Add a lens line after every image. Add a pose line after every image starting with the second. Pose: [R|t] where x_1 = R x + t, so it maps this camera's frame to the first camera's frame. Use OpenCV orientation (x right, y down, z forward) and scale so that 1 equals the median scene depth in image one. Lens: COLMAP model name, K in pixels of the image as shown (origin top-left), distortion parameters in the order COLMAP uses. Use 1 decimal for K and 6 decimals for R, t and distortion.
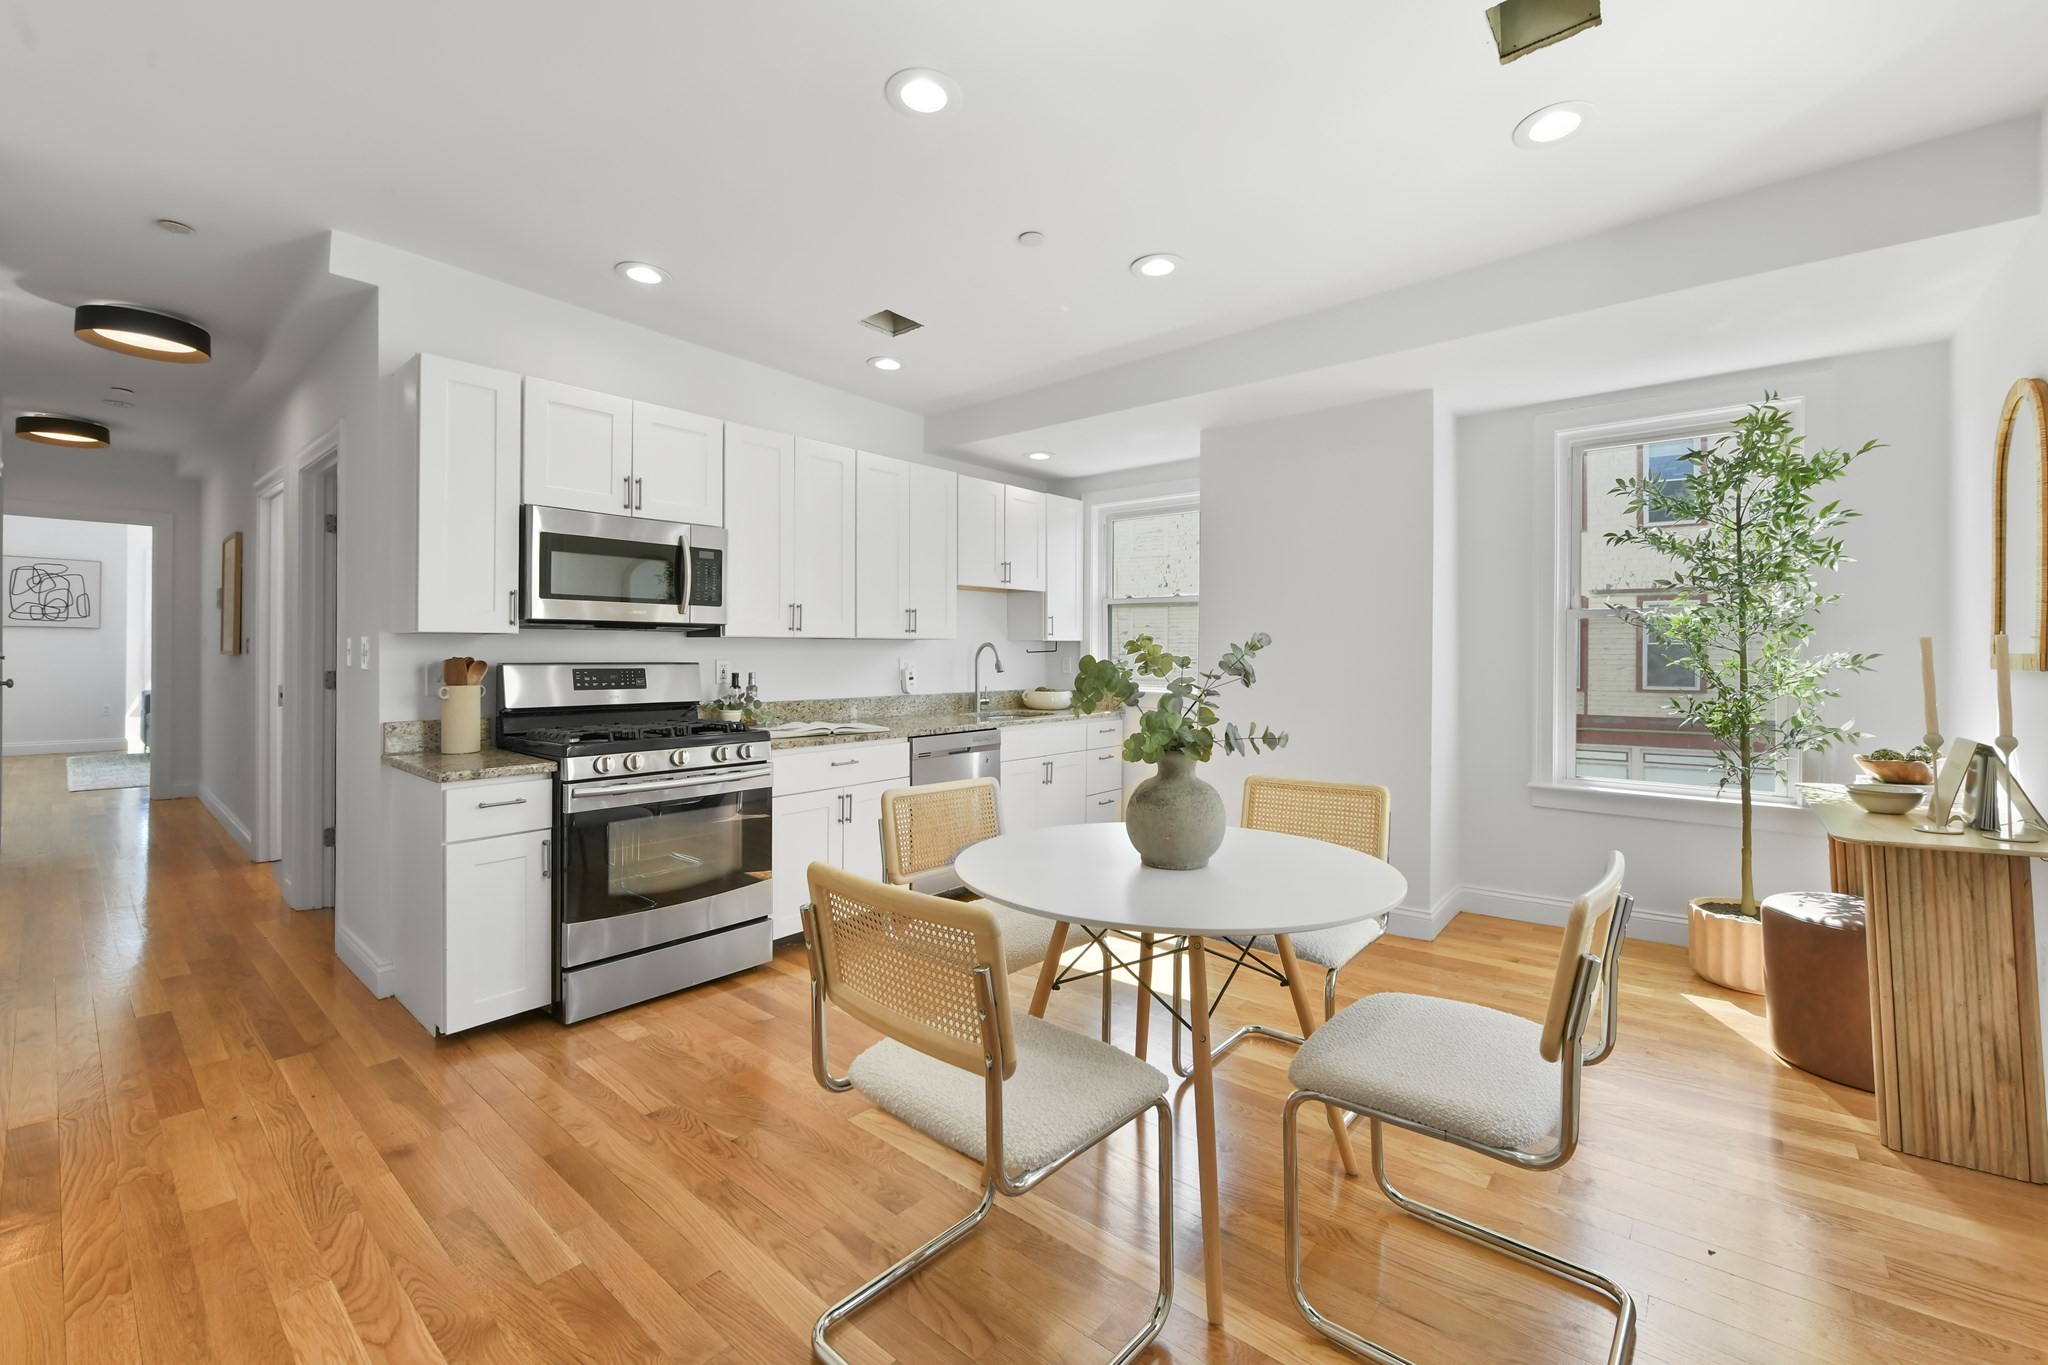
lens RADIAL K [[839.7, 0, 1041.2], [0, 839.7, 648.1], [0, 0, 1]] dist [-0.000489, -0.000133]
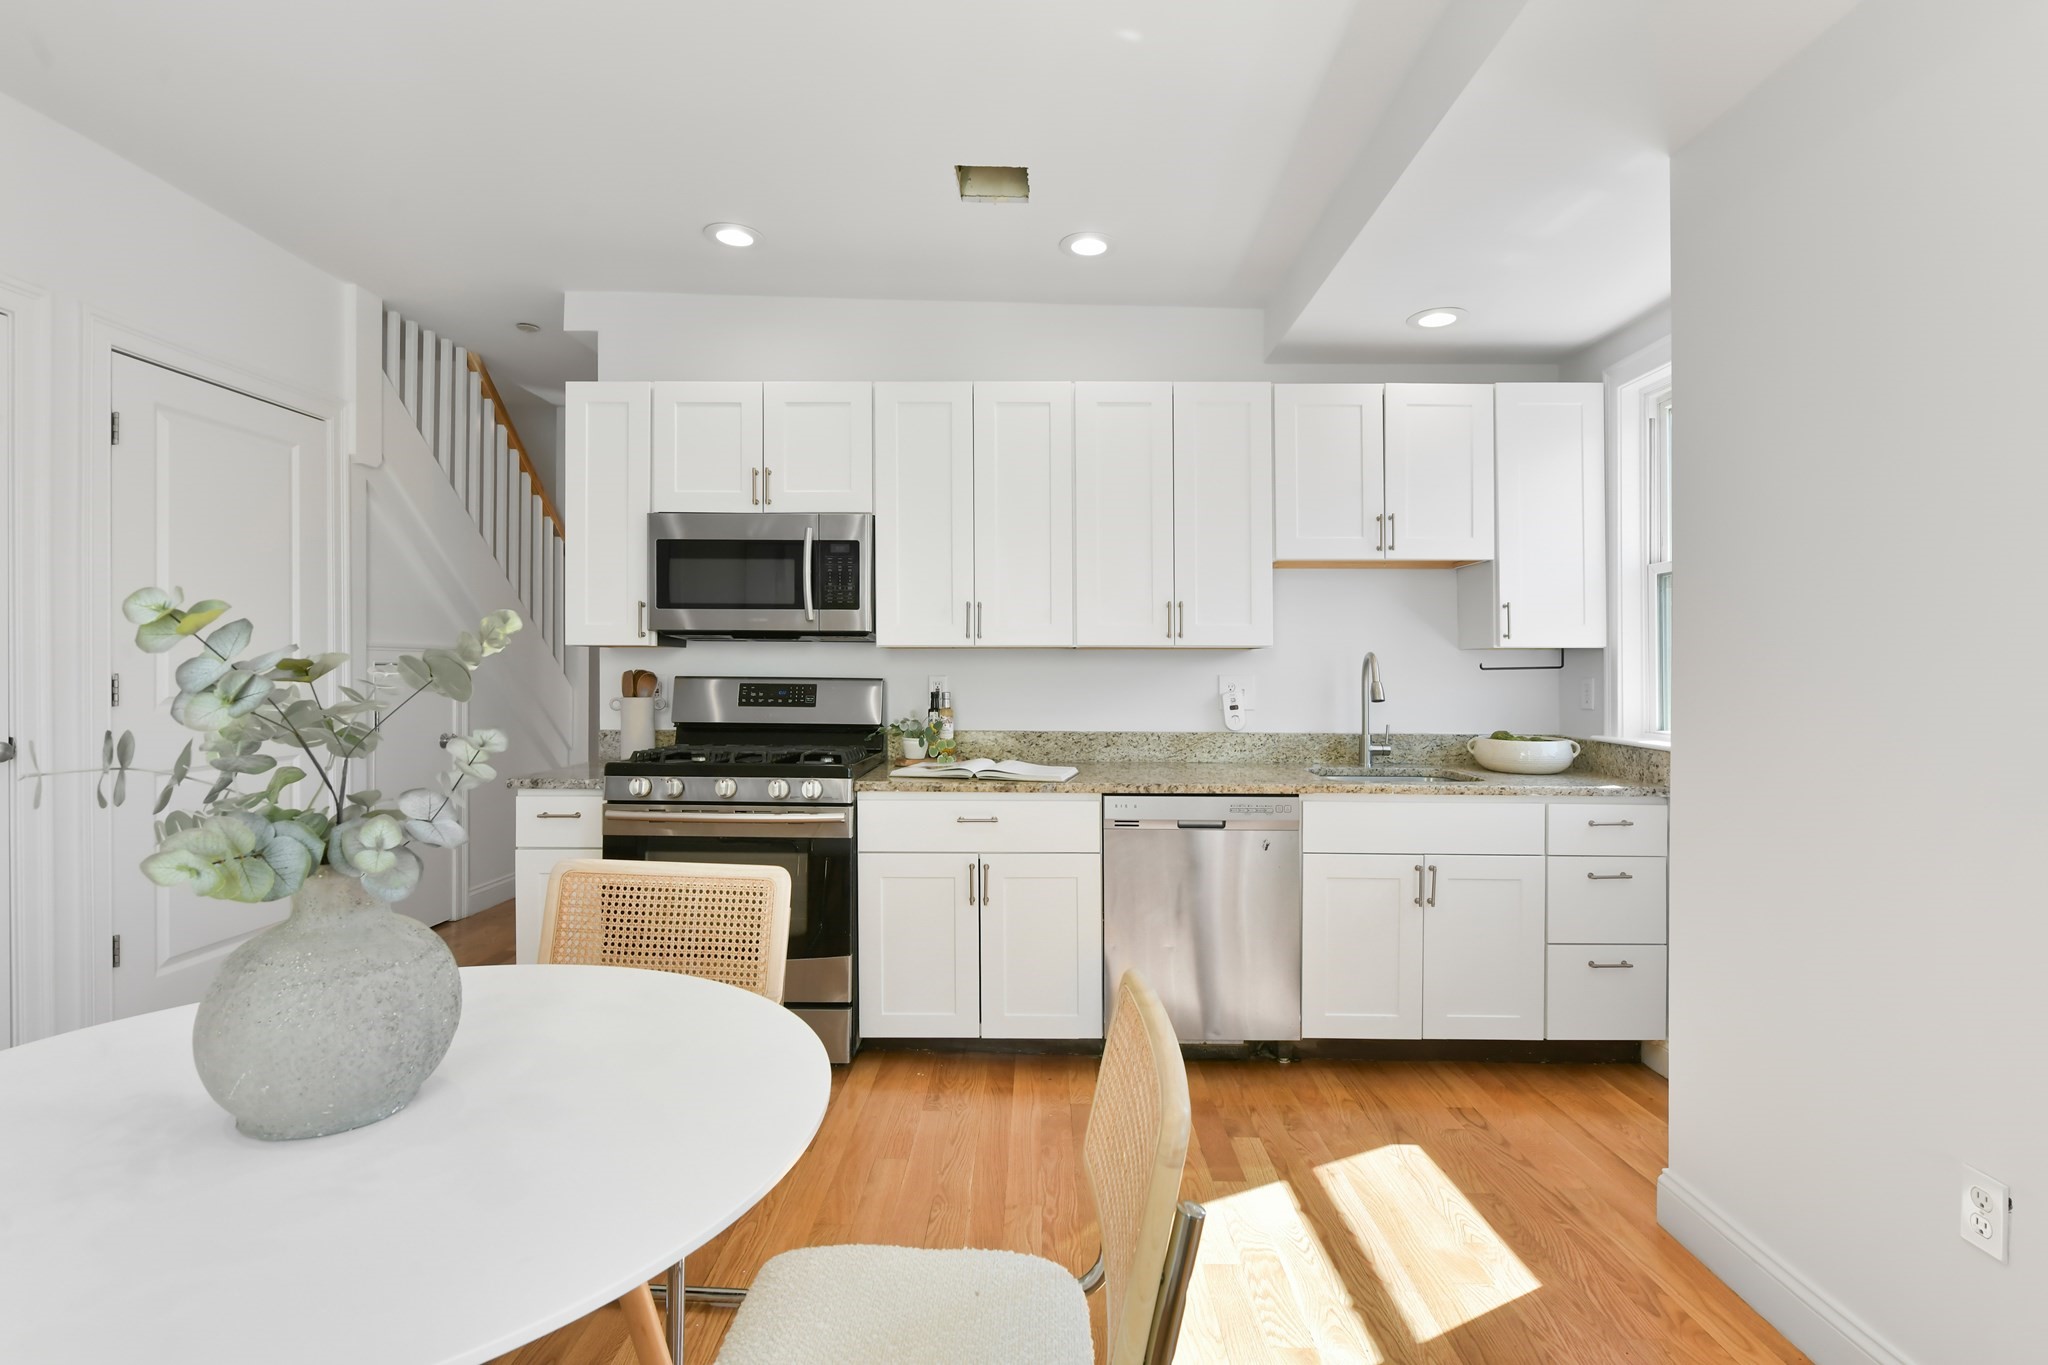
lens RADIAL K [[937.8, 0, 1026.1], [0, 937.8, 670.9], [0, 0, 1]] dist [-0.000305, 0.000031]
pose [[0.638320, 0.004110, -0.769760, 0.394906], [-0.001397, 0.999990, 0.004181, 0.005223], [0.769770, -0.001594, 0.638319, 0.499984]]
